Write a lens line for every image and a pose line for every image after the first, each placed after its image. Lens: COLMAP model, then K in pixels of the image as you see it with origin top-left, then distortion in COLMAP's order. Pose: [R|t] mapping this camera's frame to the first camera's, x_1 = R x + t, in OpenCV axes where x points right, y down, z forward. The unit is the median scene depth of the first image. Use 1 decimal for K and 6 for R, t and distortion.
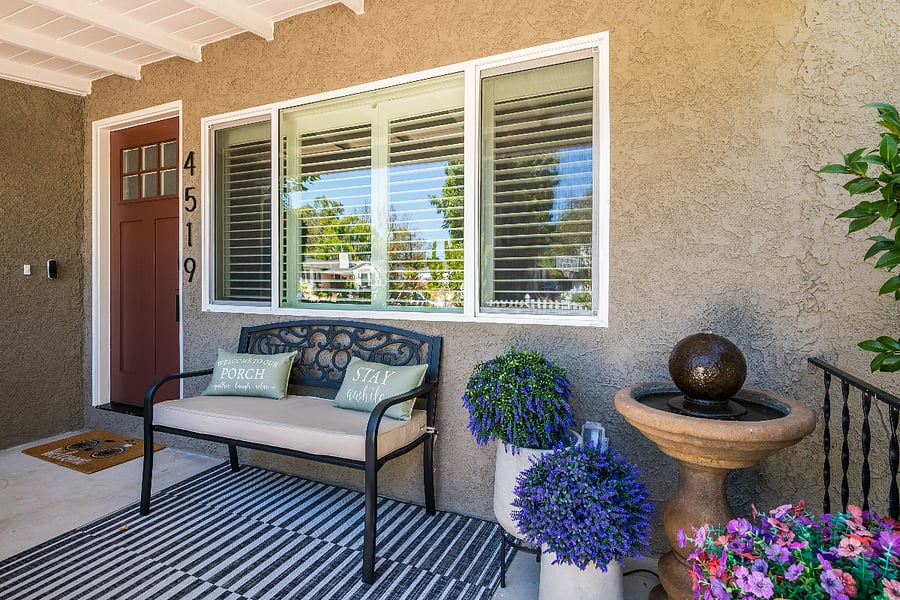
lens RADIAL K [[467.9, 0, 450.0], [0, 467.9, 300.0], [0, 0, 1]] dist [0.001152, 0.000198]
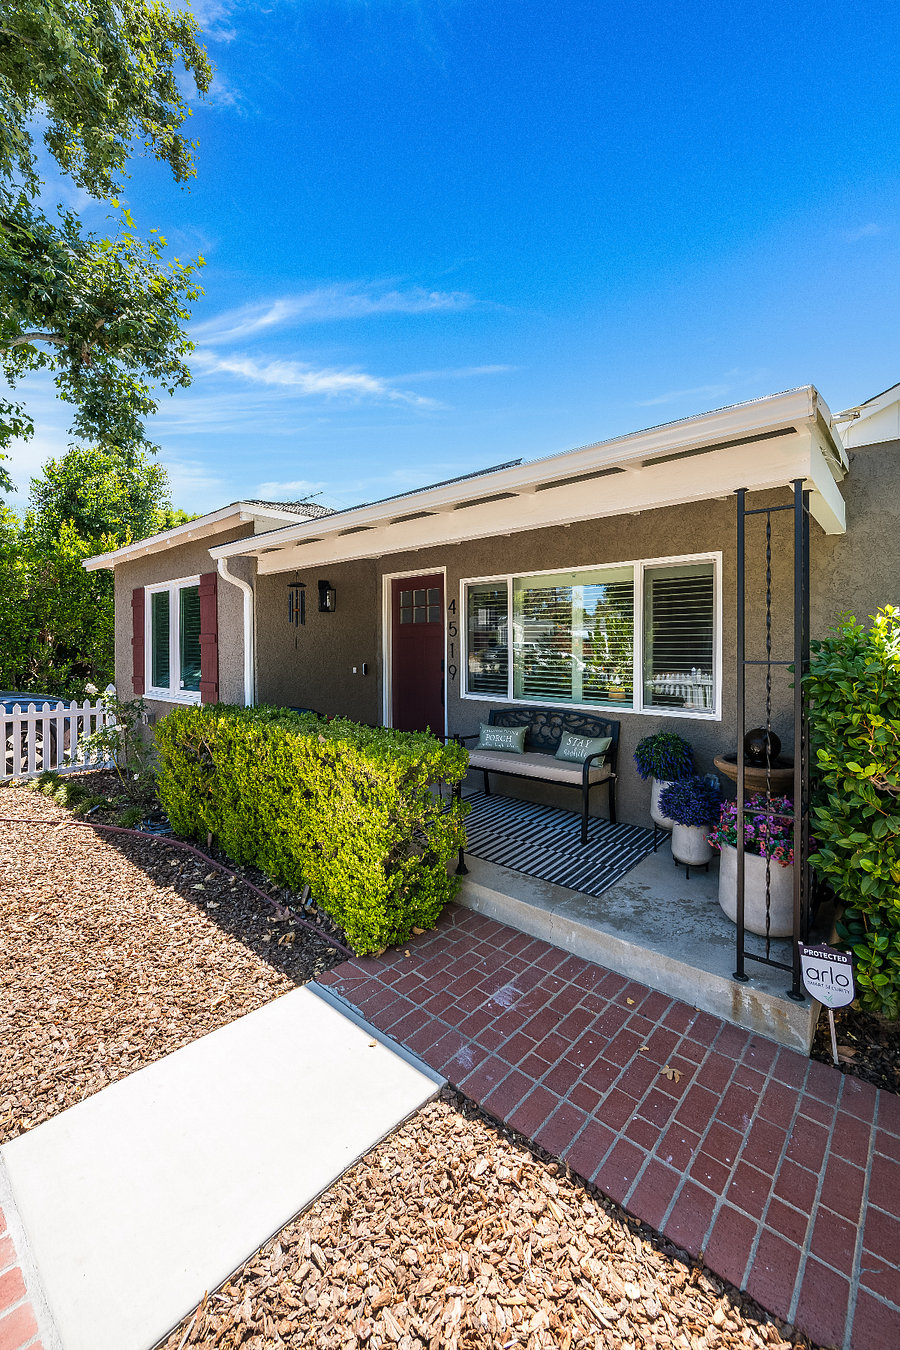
lens RADIAL K [[530.9, 0, 445.1], [0, 530.9, 661.3], [0, 0, 1]] dist [-0.000507, -0.000015]
pose [[0.956861, 0.002020, -0.290538, -0.062735], [-0.001842, 0.999998, 0.000888, -0.139218], [0.290539, -0.000315, 0.956863, -1.017197]]
